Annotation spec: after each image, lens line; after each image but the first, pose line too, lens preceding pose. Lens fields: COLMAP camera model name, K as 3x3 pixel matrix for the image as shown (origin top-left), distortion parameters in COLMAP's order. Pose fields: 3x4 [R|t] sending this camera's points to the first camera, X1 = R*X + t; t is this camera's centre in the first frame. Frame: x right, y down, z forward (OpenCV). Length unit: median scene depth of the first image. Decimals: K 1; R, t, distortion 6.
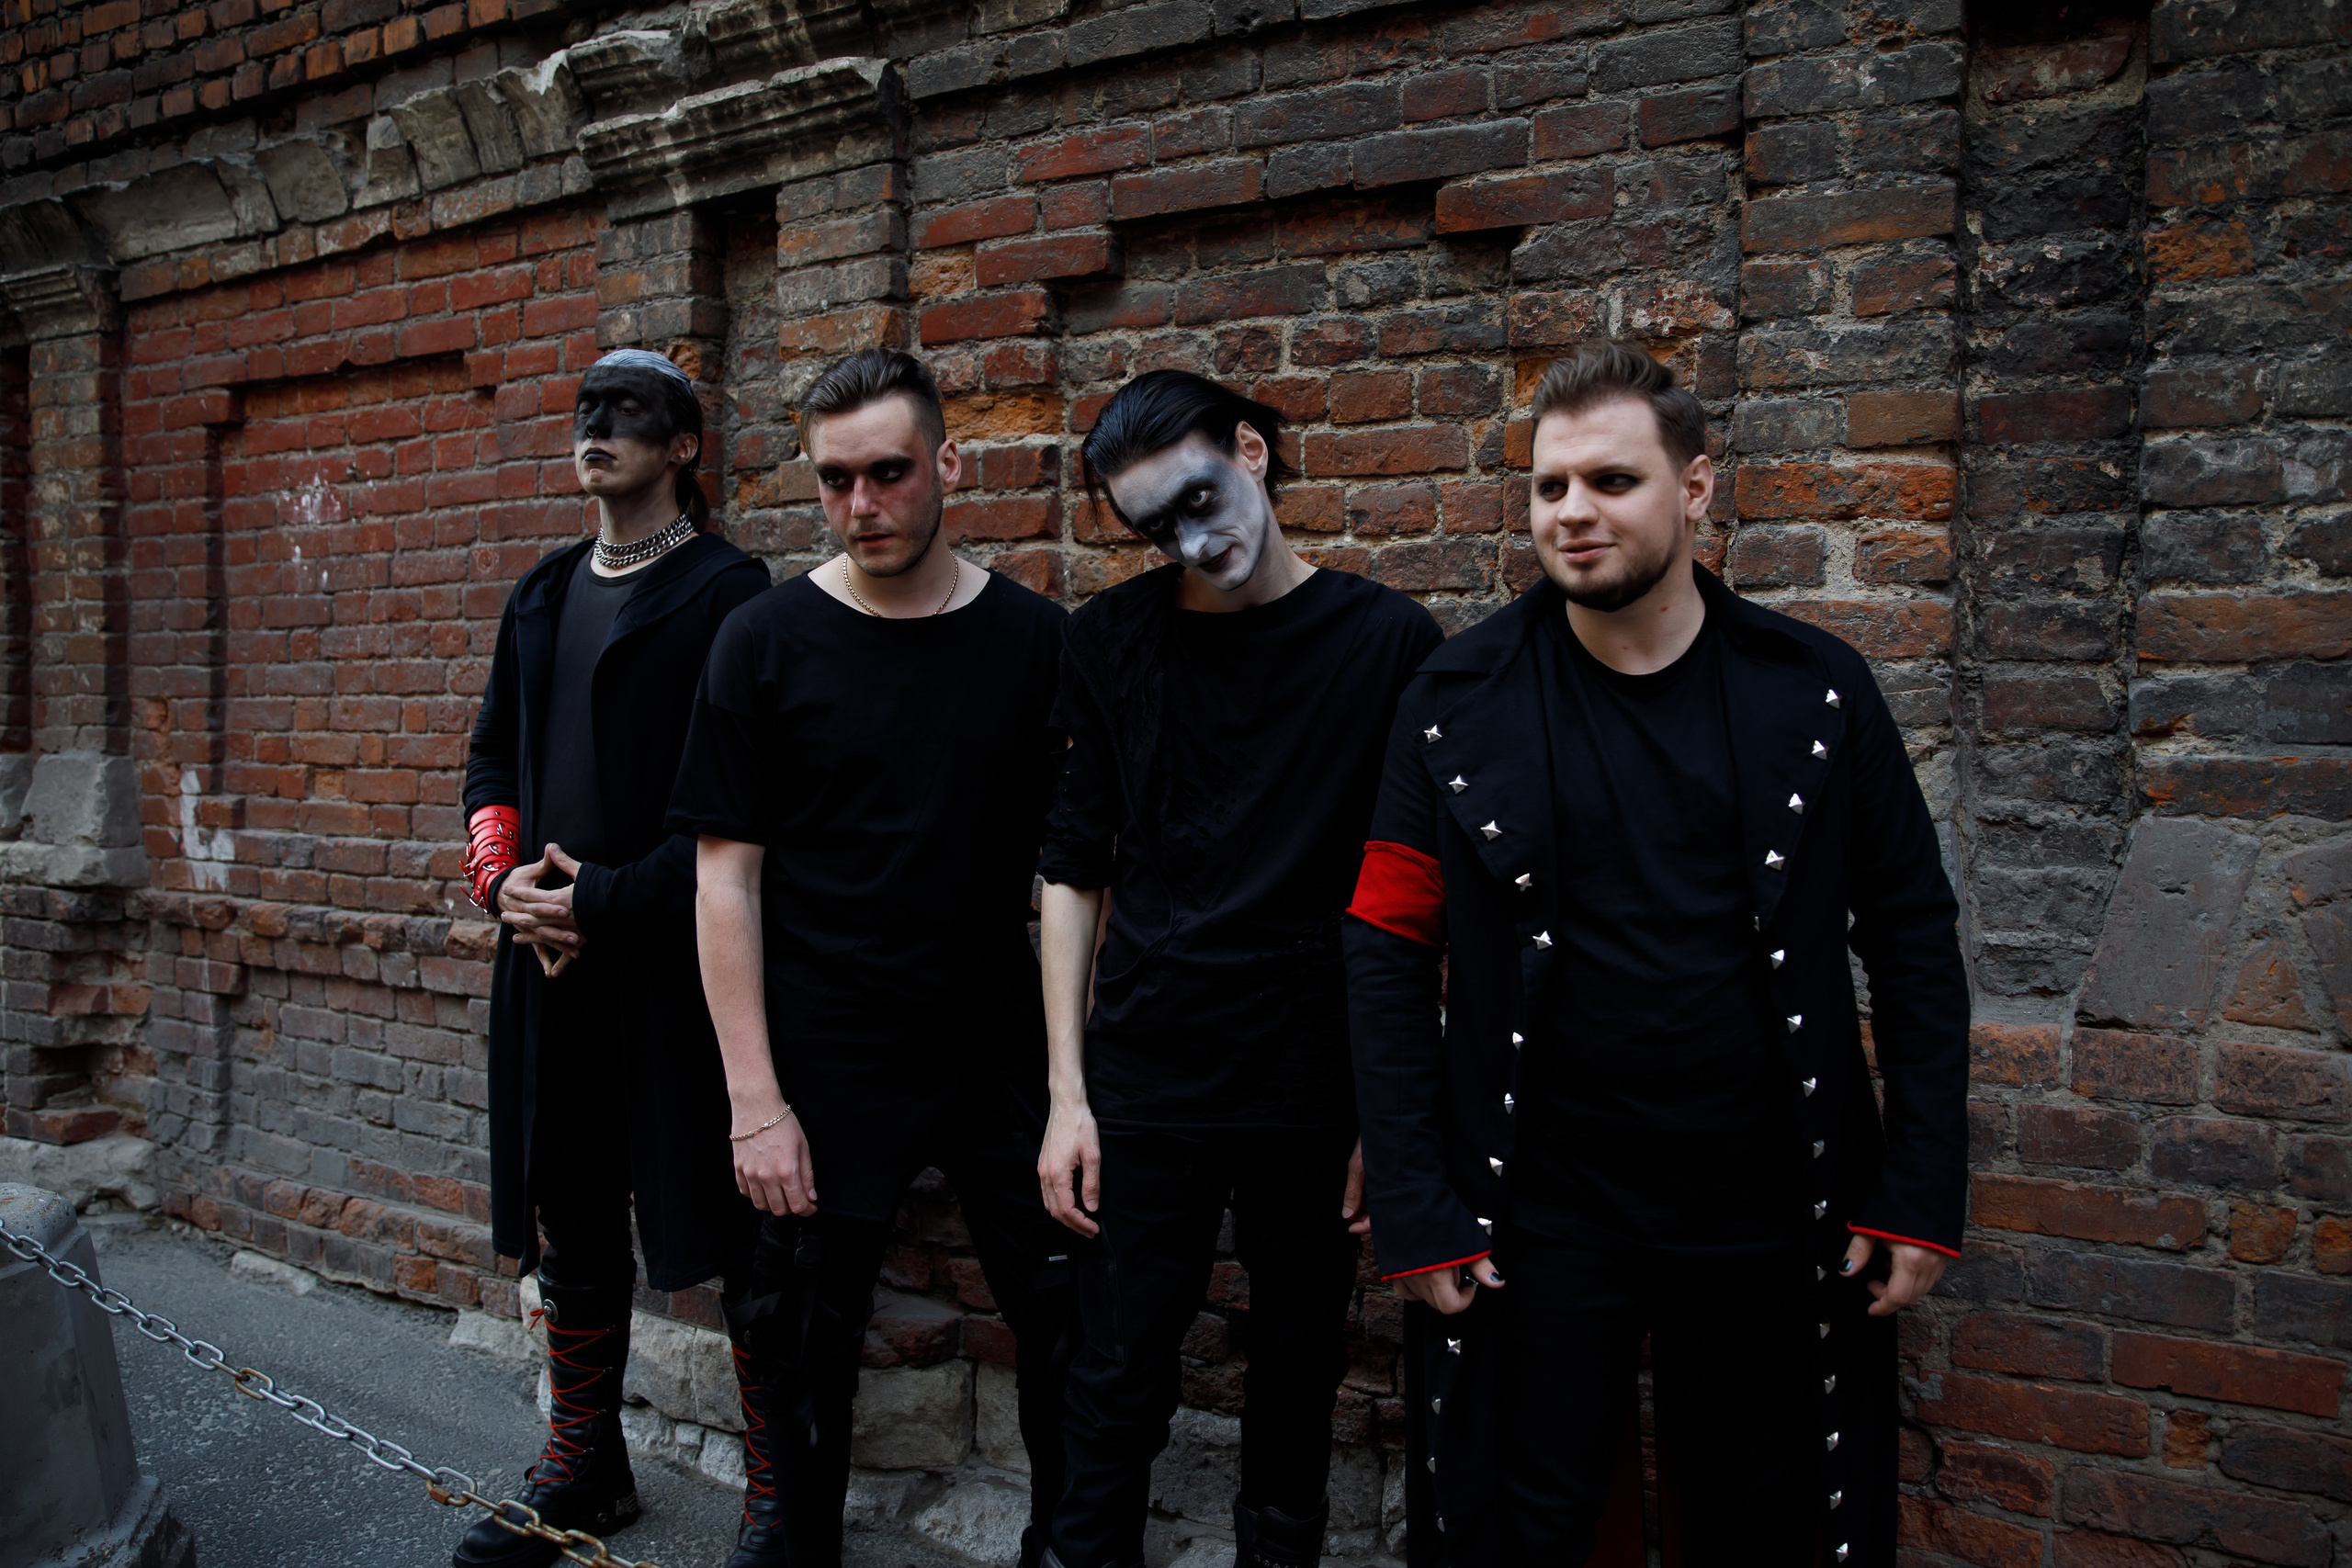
lens RADIAL K [[1703.4, 0, 1206.4], [0, 1703.4, 755.9], [0, 0, 1]] dist [-0.109968, 0.087459]
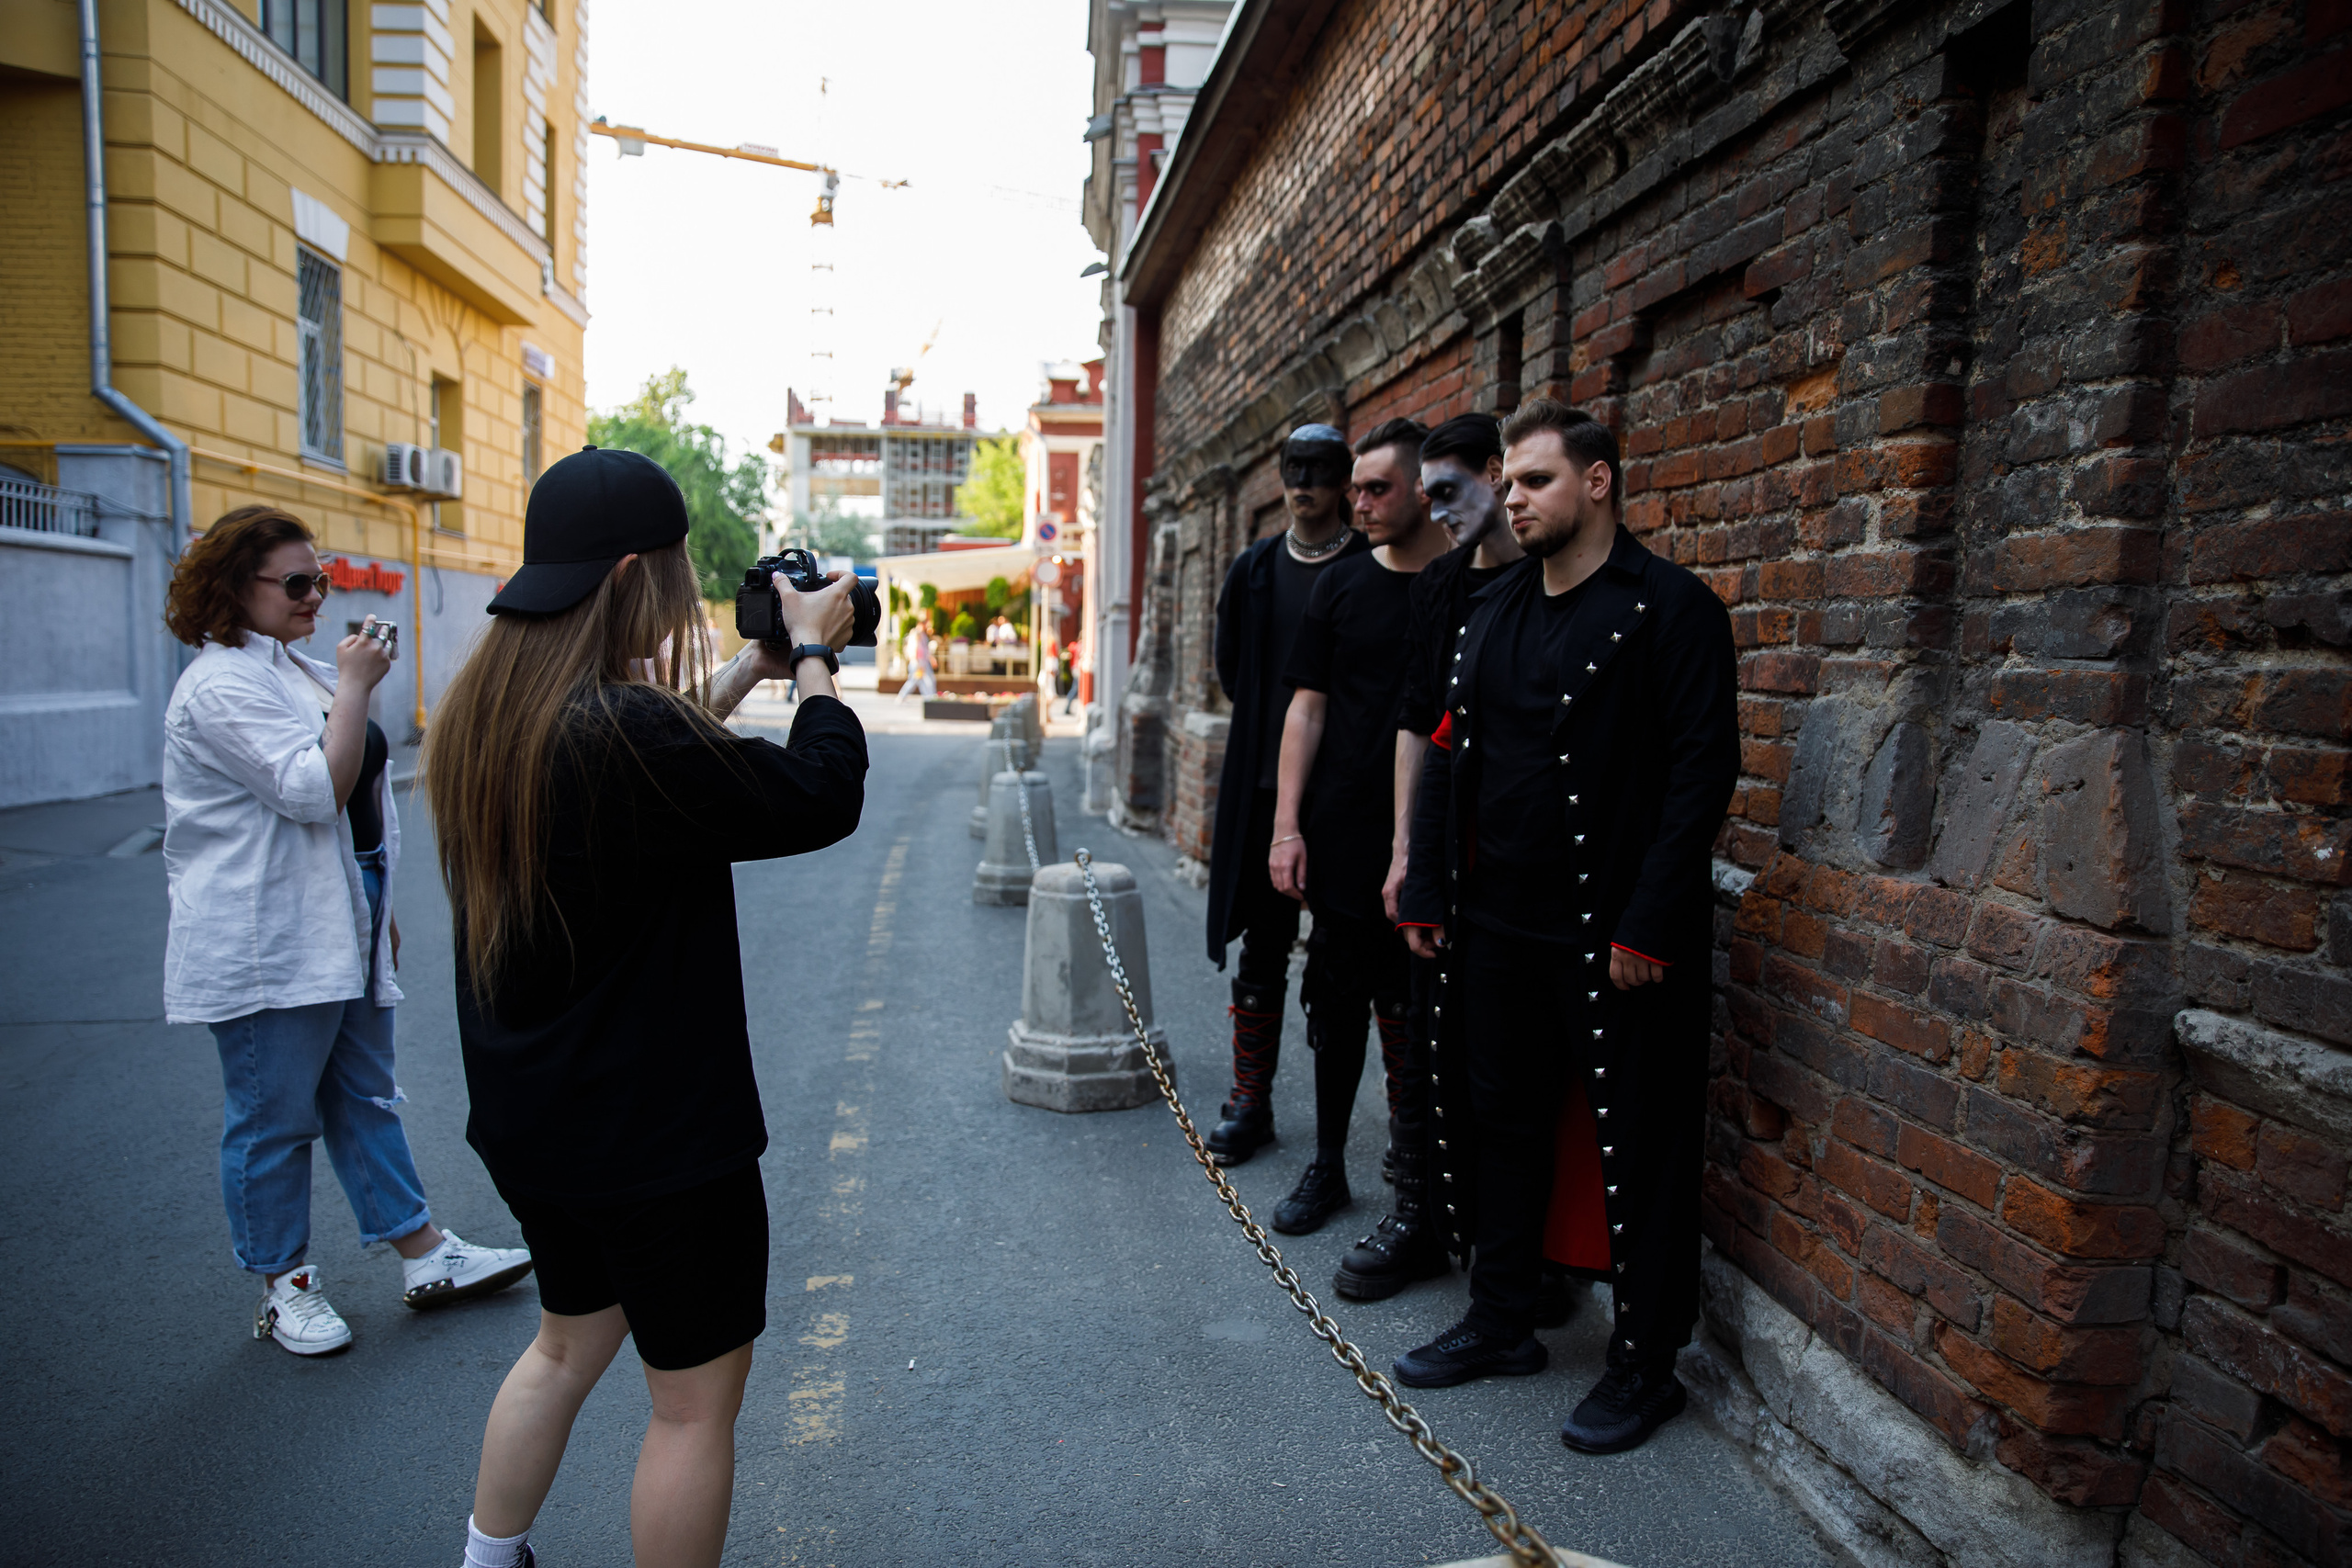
lens RADIAL K [[1599.4, 0, 1173.2], [0, 1599.4, 788.5], [0, 0, 1]] dist [-0.108790, 0.084926]
pose [[0.592003, 0.086772, -0.801251, 0.880788], [-0.074564, 0.995820, 0.052751, 0.055060], [0.802479, 0.028515, 0.595998, -0.129467]]
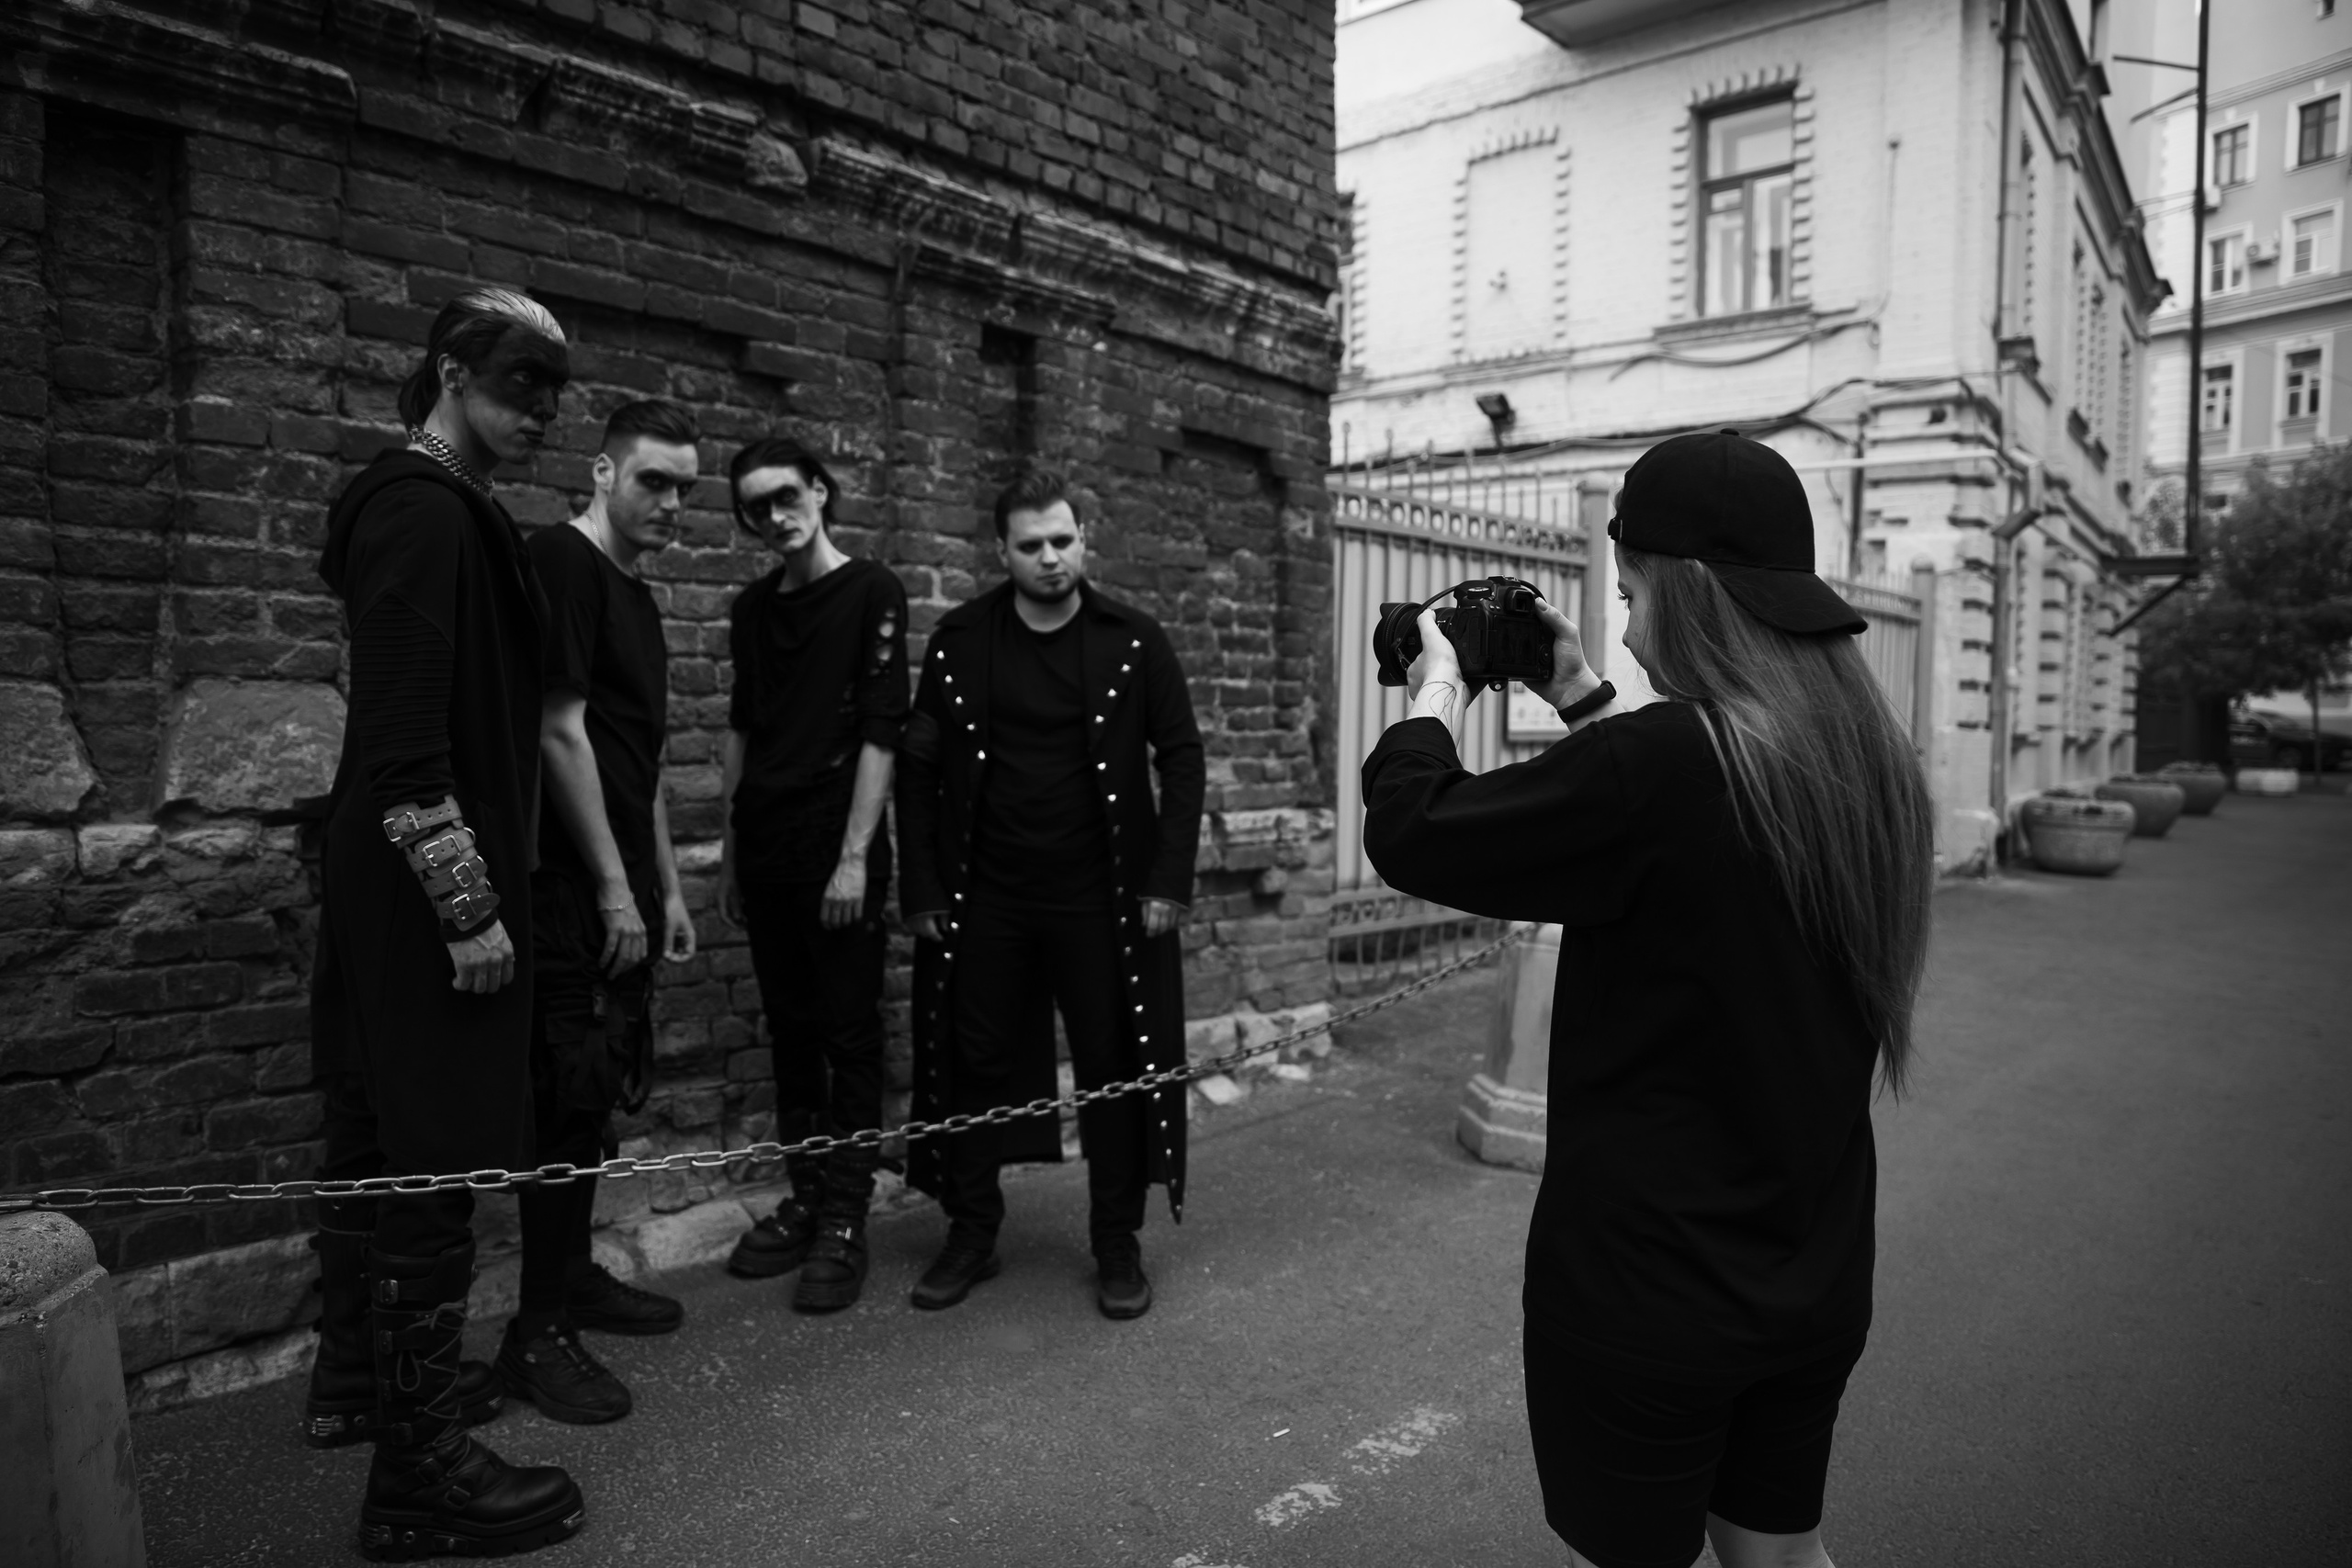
lens RADIAL K [[1599.4, 0, 1173.2], [0, 1599.4, 788.5], [0, 0, 1]] dist [-0.108790, 0.084926]
pose [[0.210801, -0.040505, 0.976690, -1.255153], [0.041051, 0.998627, 0.032554, 0.068091], [-0.976667, 0.033232, 0.212174, 0.257382]]
